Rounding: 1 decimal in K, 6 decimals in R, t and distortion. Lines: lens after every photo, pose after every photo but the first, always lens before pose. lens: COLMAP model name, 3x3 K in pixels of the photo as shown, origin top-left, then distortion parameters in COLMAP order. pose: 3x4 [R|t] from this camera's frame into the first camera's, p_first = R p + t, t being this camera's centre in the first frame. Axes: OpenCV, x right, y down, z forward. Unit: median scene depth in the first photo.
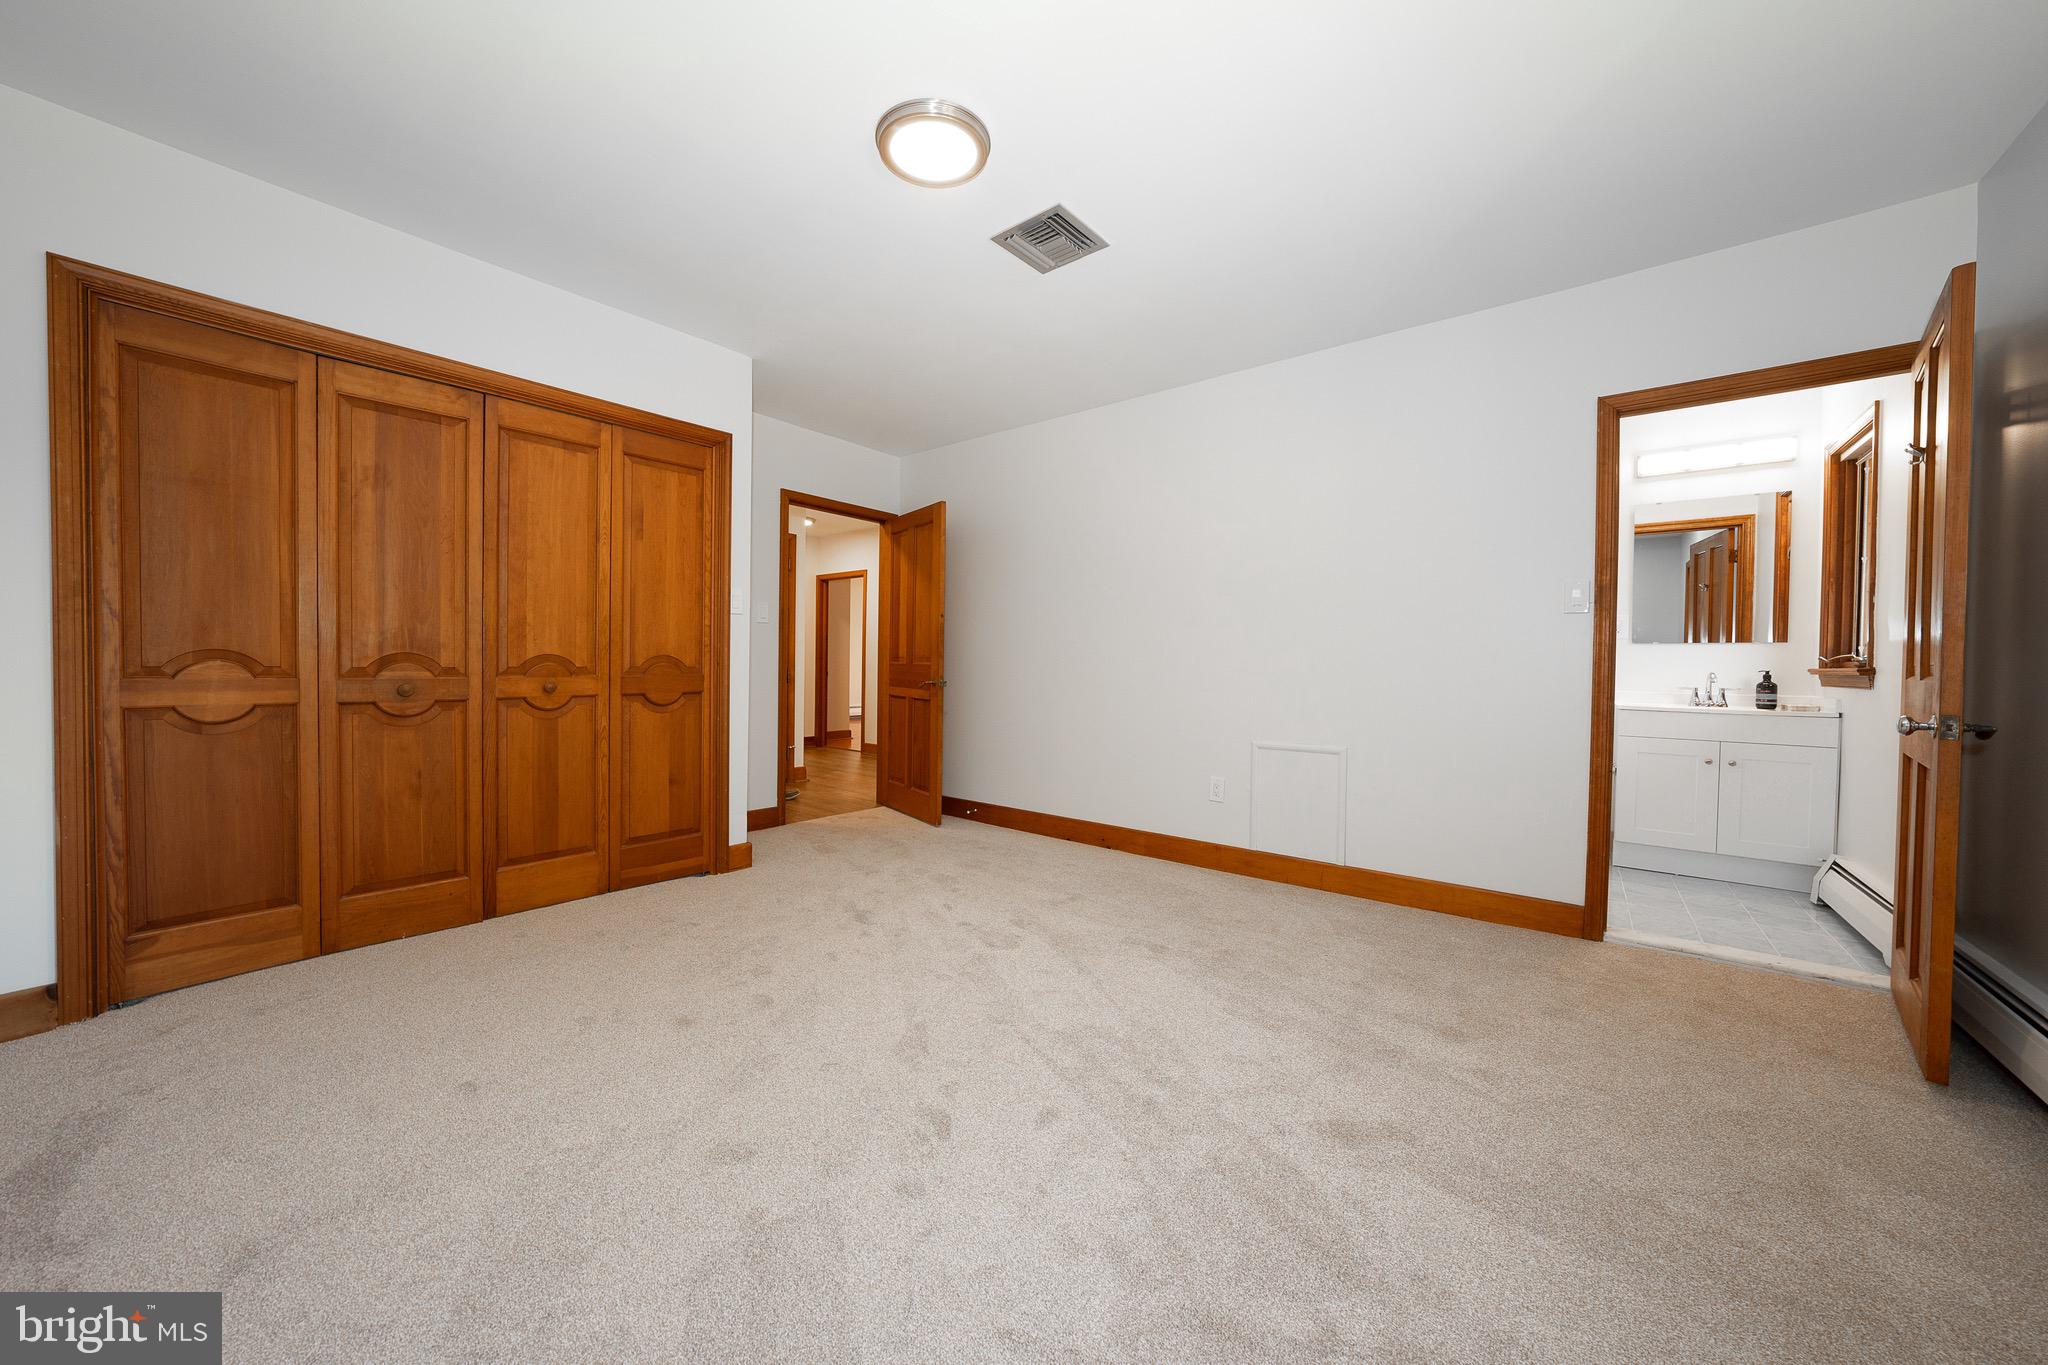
lens RADIAL K [[709.0, 0, 1027.8], [0, 709.0, 682.6], [0, 0, 1]] dist [-0.025198, 0.005422]
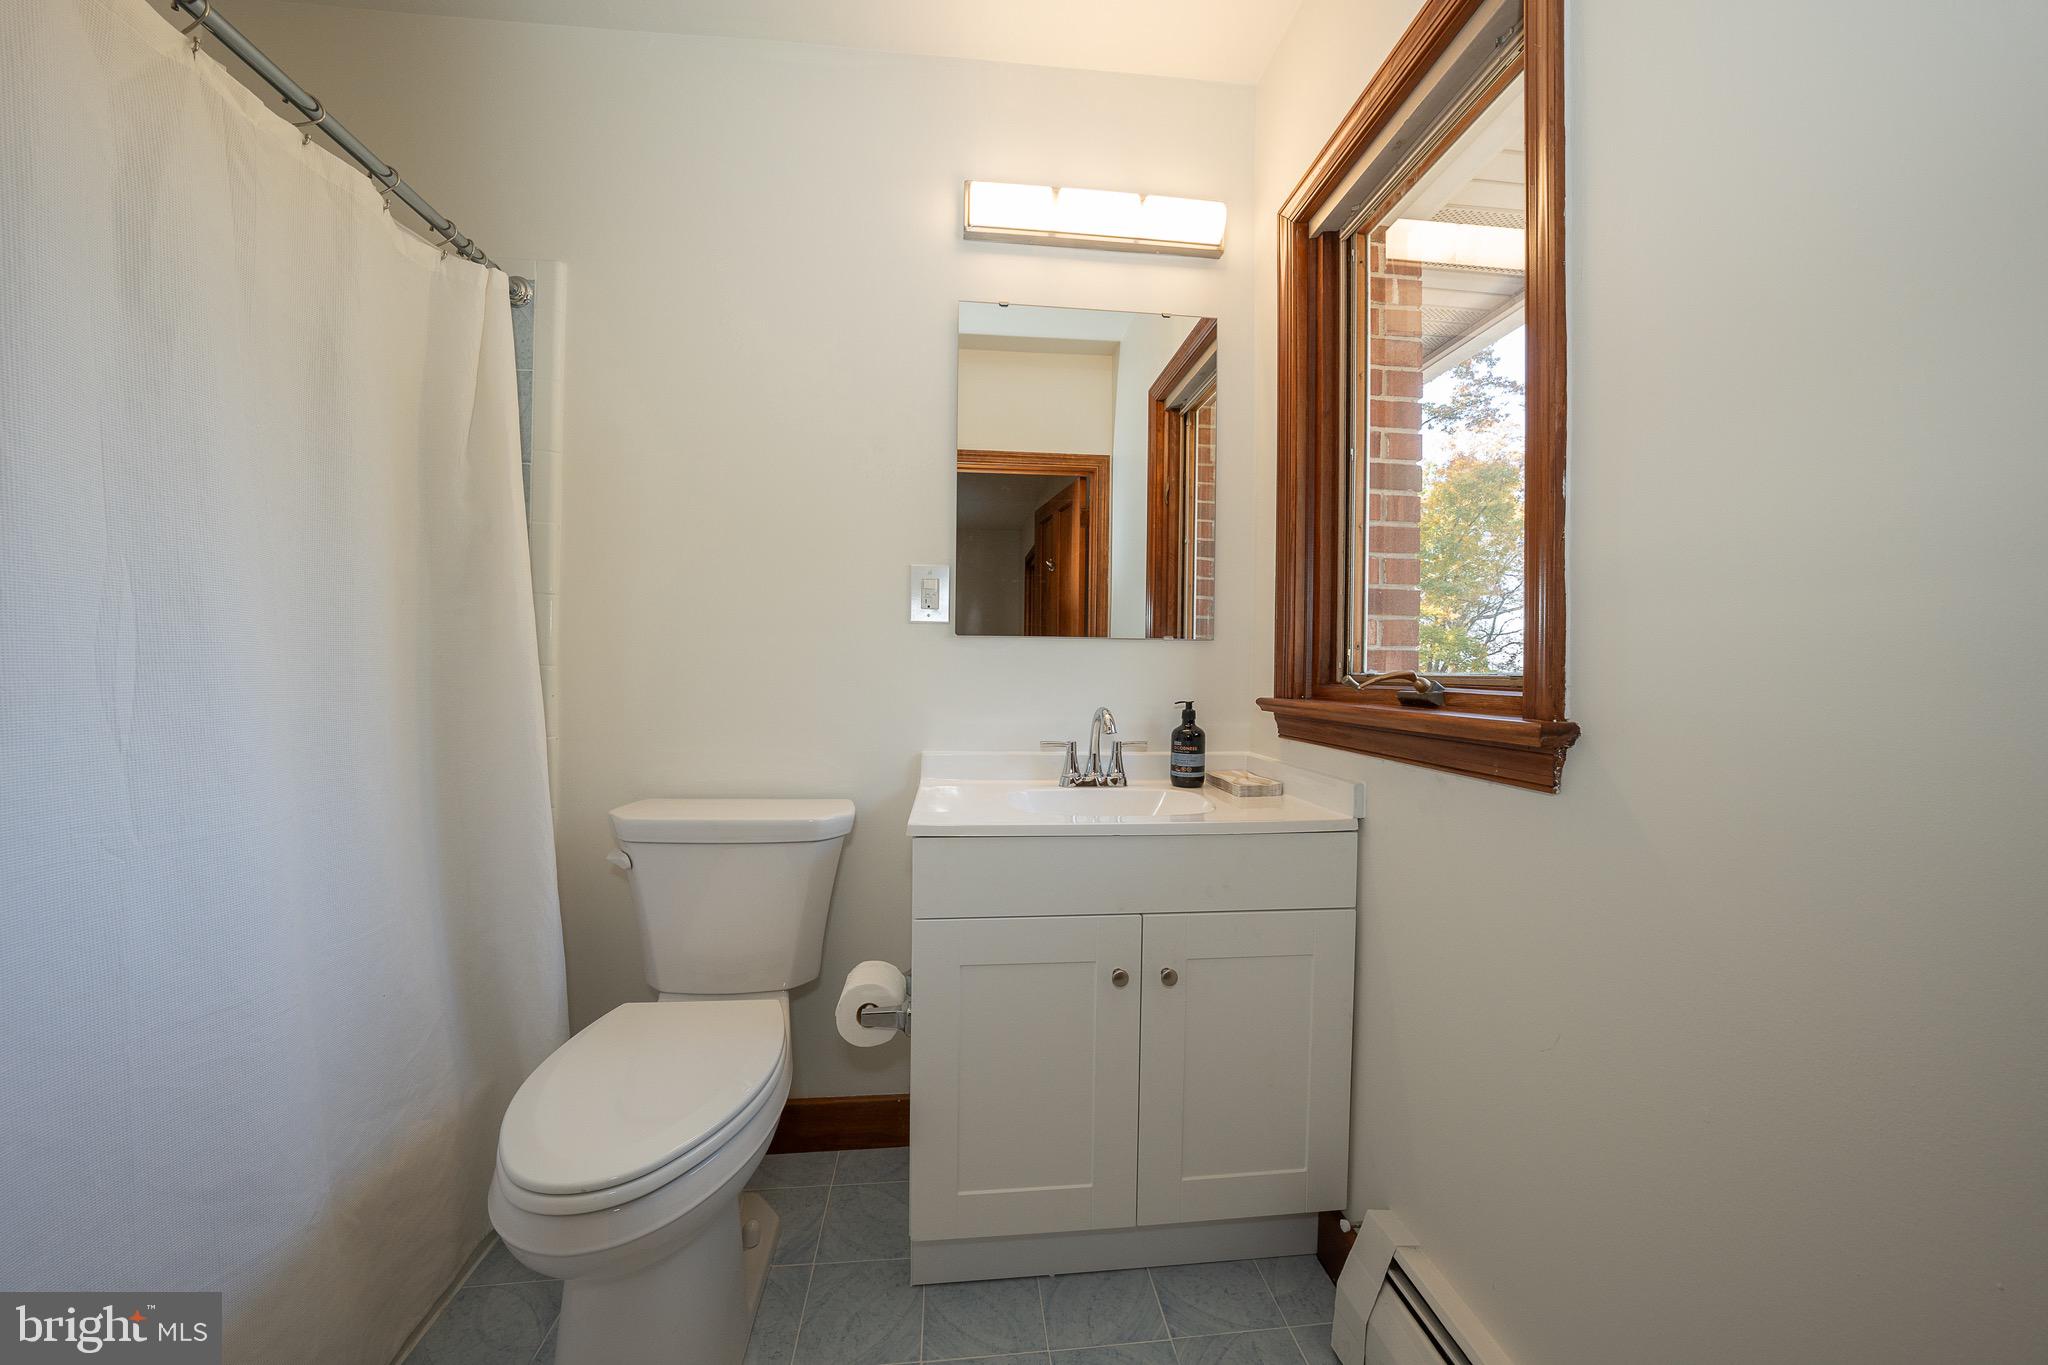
lens RADIAL K [[709.0, 0, 1021.1], [0, 709.0, 672.6], [0, 0, 1]] dist [-0.025198, 0.005422]
pose [[0.708157, -0.006961, 0.706021, 0.686558], [0.006208, 0.999974, 0.003632, -0.038127], [-0.706028, 0.001811, 0.708182, 0.772007]]
